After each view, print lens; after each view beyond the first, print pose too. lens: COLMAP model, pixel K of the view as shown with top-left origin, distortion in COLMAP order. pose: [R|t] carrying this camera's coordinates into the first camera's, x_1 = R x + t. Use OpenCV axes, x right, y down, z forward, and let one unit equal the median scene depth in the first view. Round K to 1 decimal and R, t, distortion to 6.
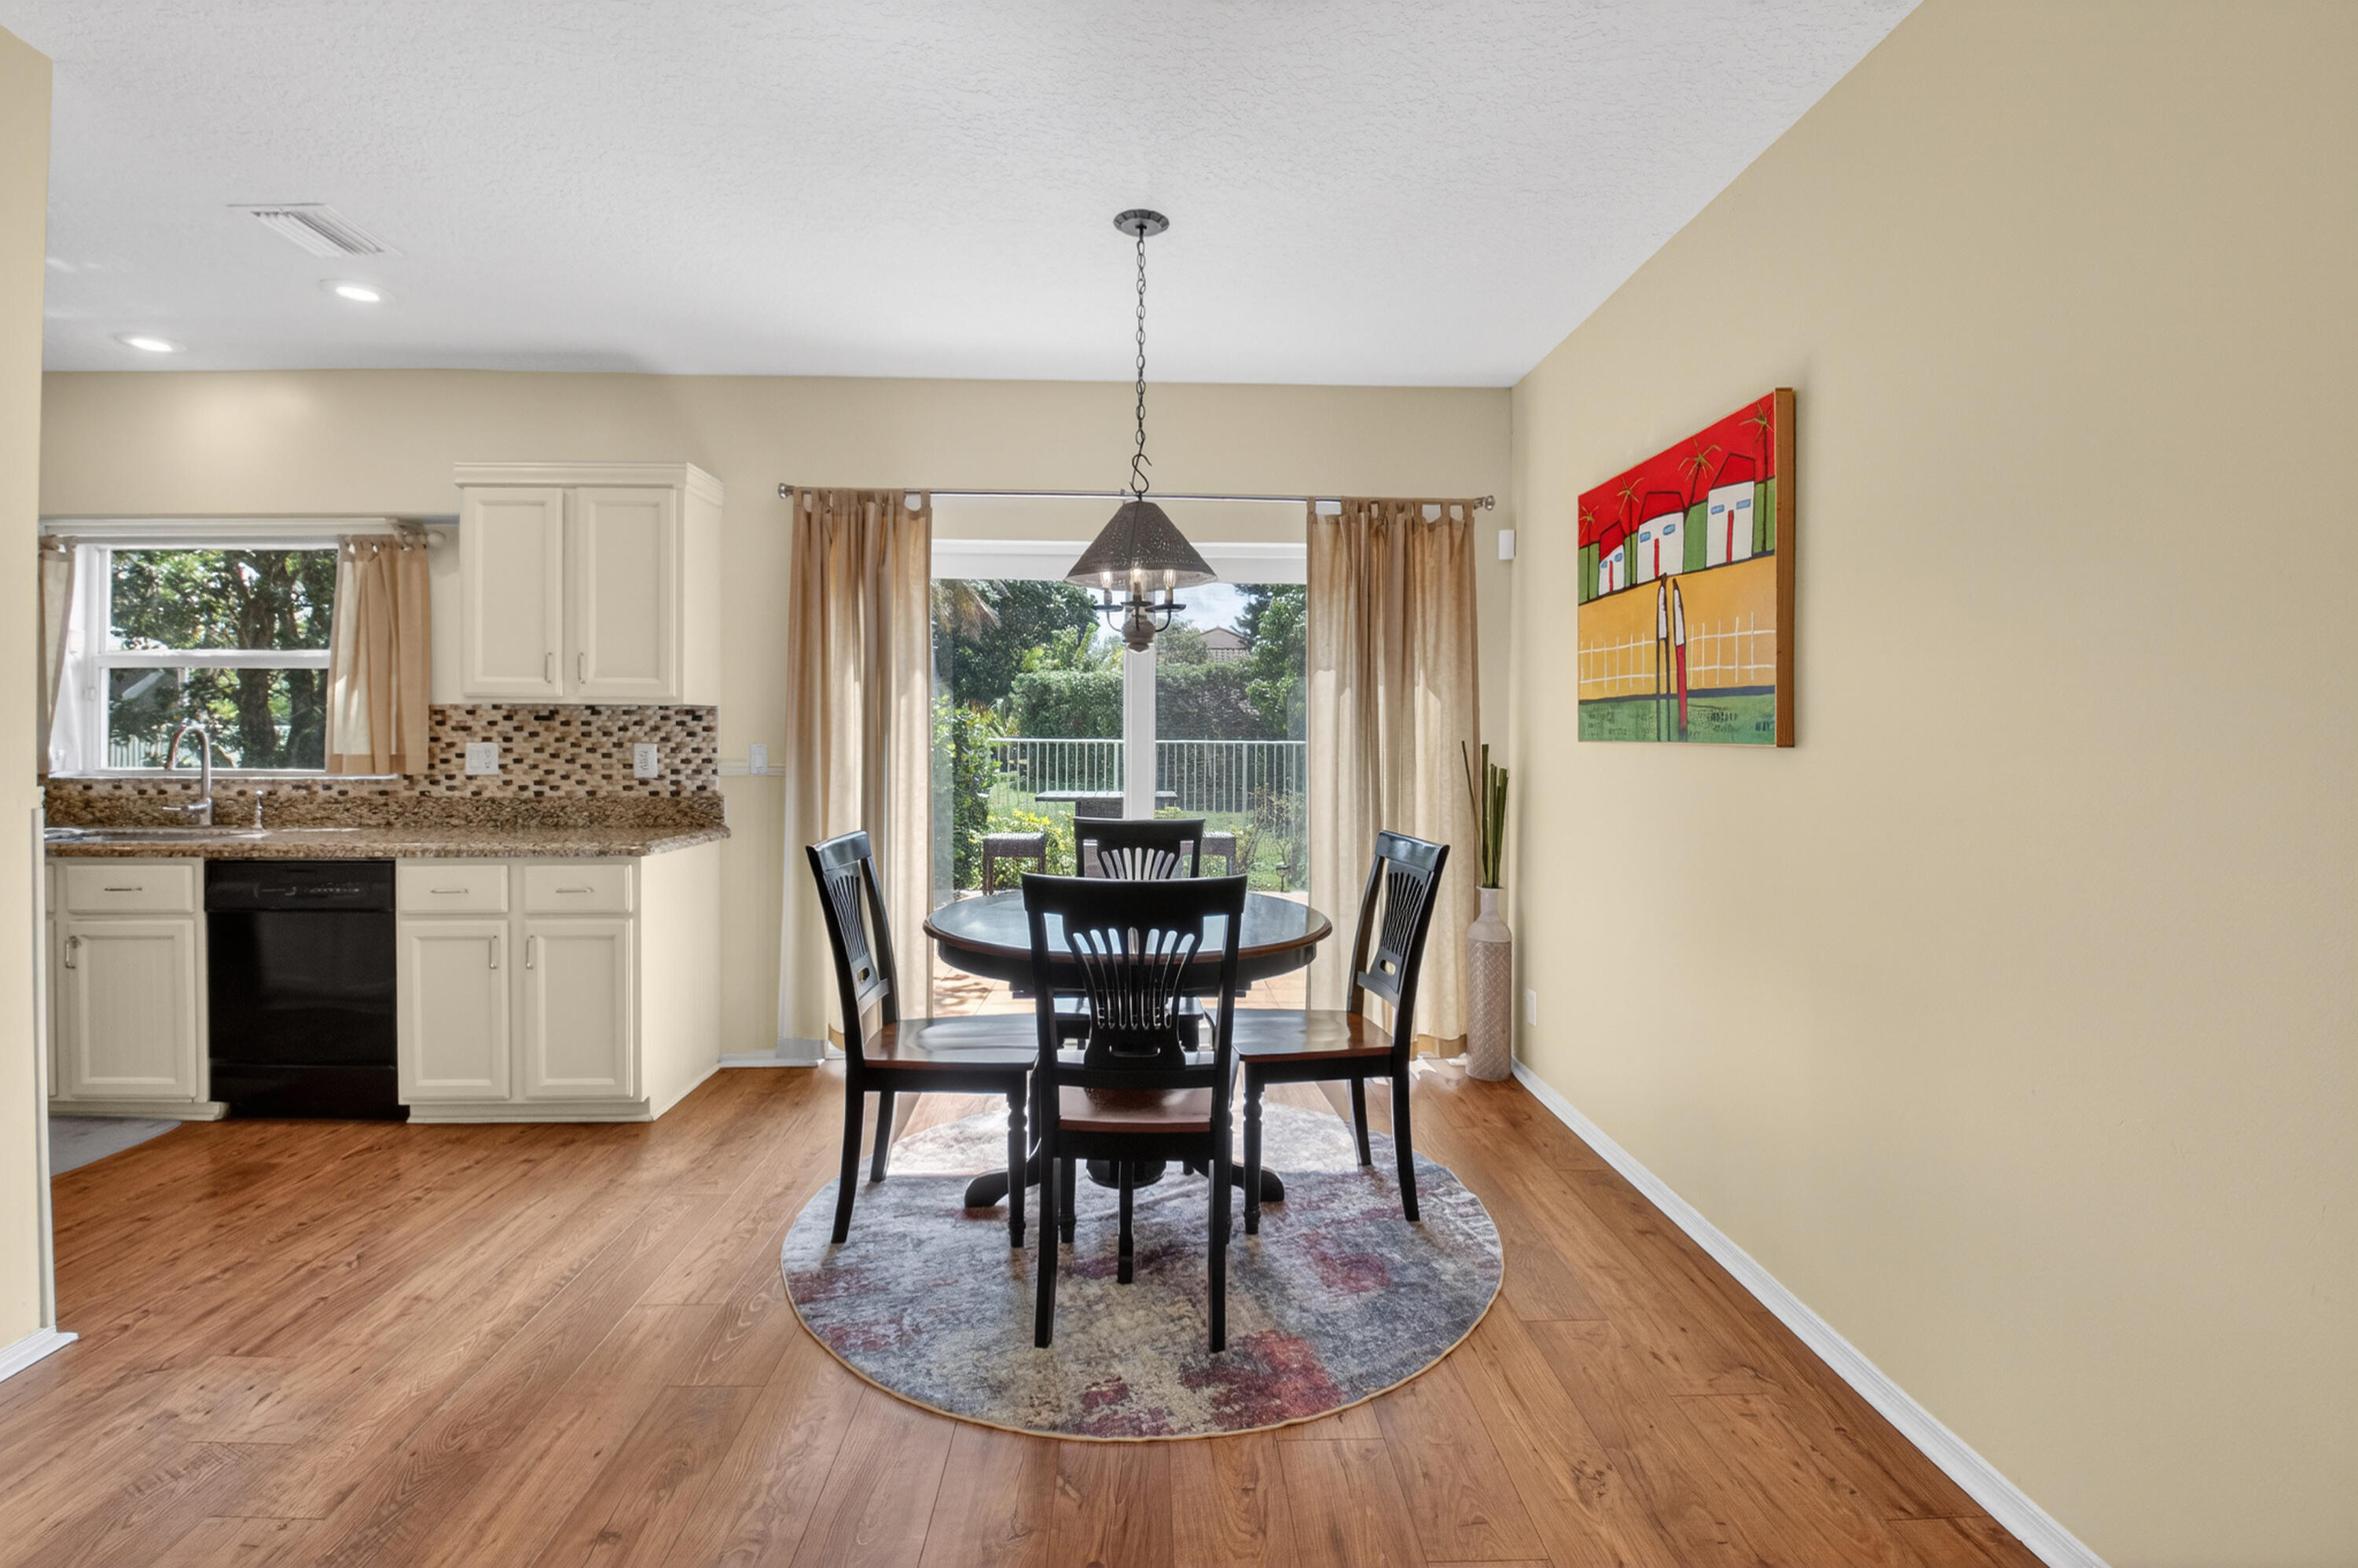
lens RADIAL K [[1043.1, 0, 1171.1], [0, 1043.1, 748.6], [0, 0, 1]] dist [0.023723, -0.026652]
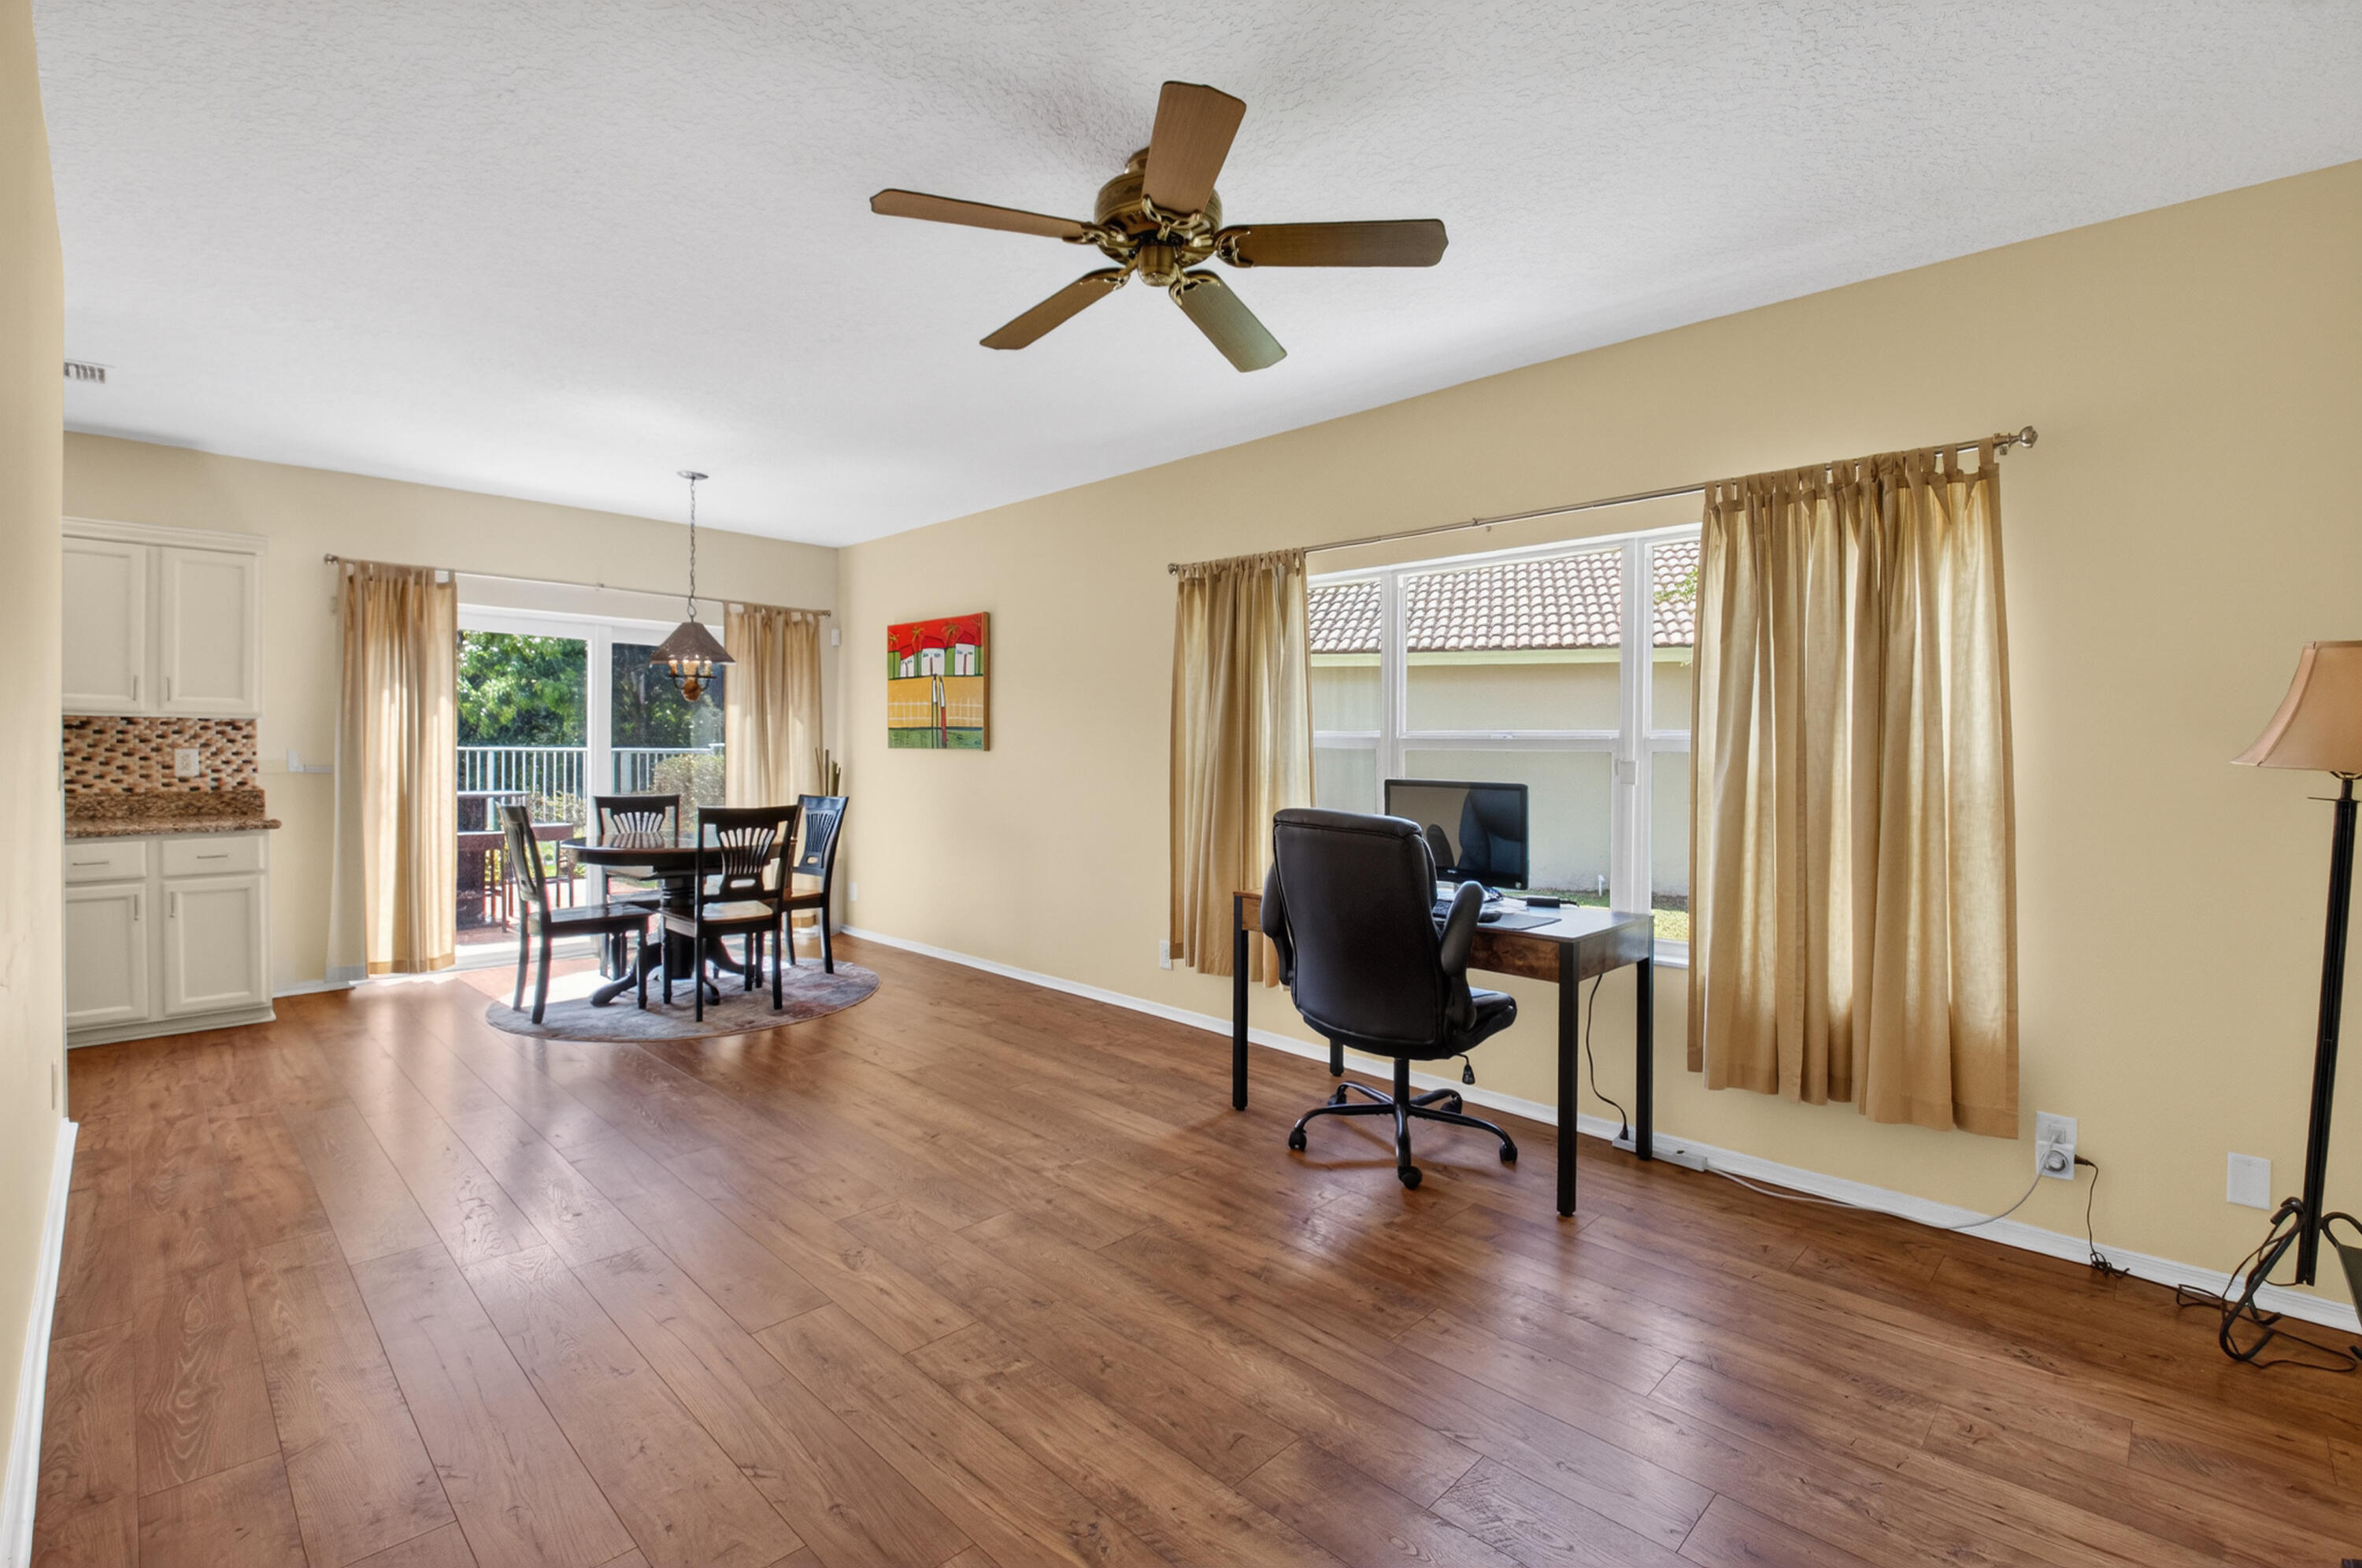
lens RADIAL K [[1044.7, 0, 1173.1], [0, 1044.7, 748.5], [0, 0, 1]] dist [0.023723, -0.026652]
pose [[0.719378, 0.001281, 0.694618, -0.527443], [0.003833, 0.999976, -0.005814, 0.006820], [-0.694609, 0.006845, 0.719355, -0.710007]]
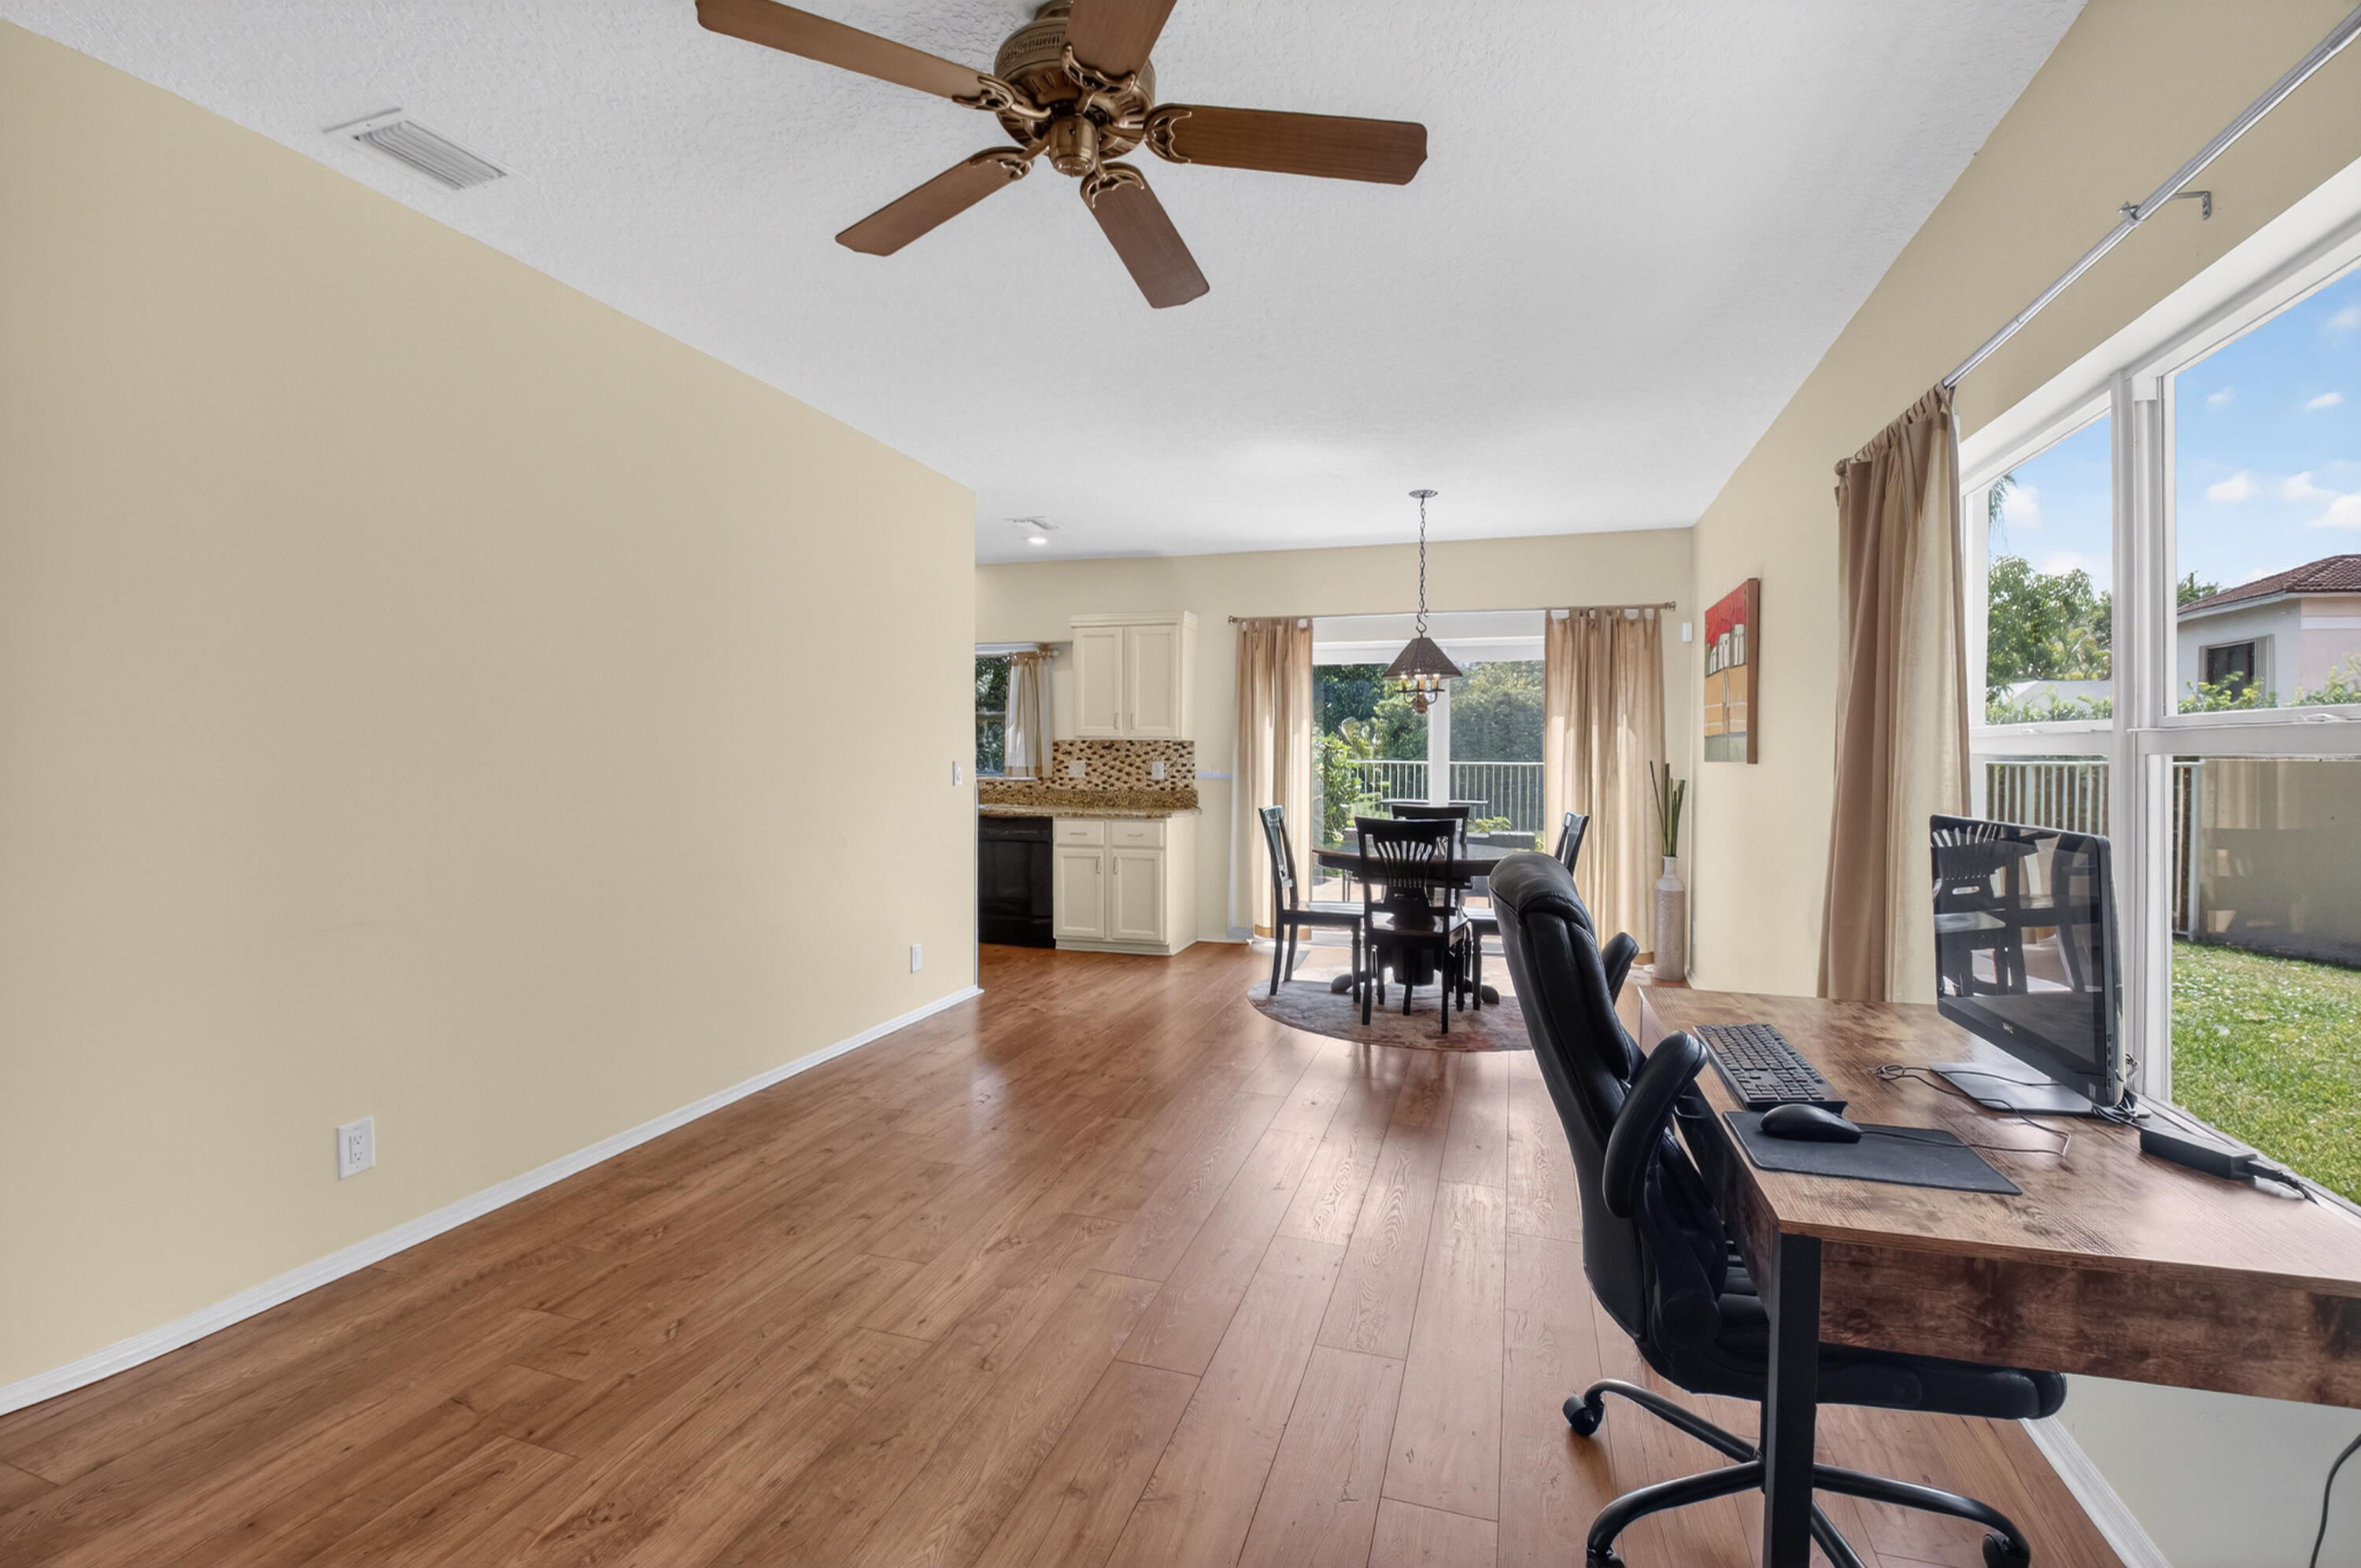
lens RADIAL K [[1044.3, 0, 1172.6], [0, 1044.3, 748.5], [0, 0, 1]] dist [0.023723, -0.026652]
pose [[0.940621, -0.001020, -0.339458, 0.141410], [-0.006388, 0.999765, -0.020704, 0.010656], [0.339399, 0.021643, 0.940393, -0.710804]]
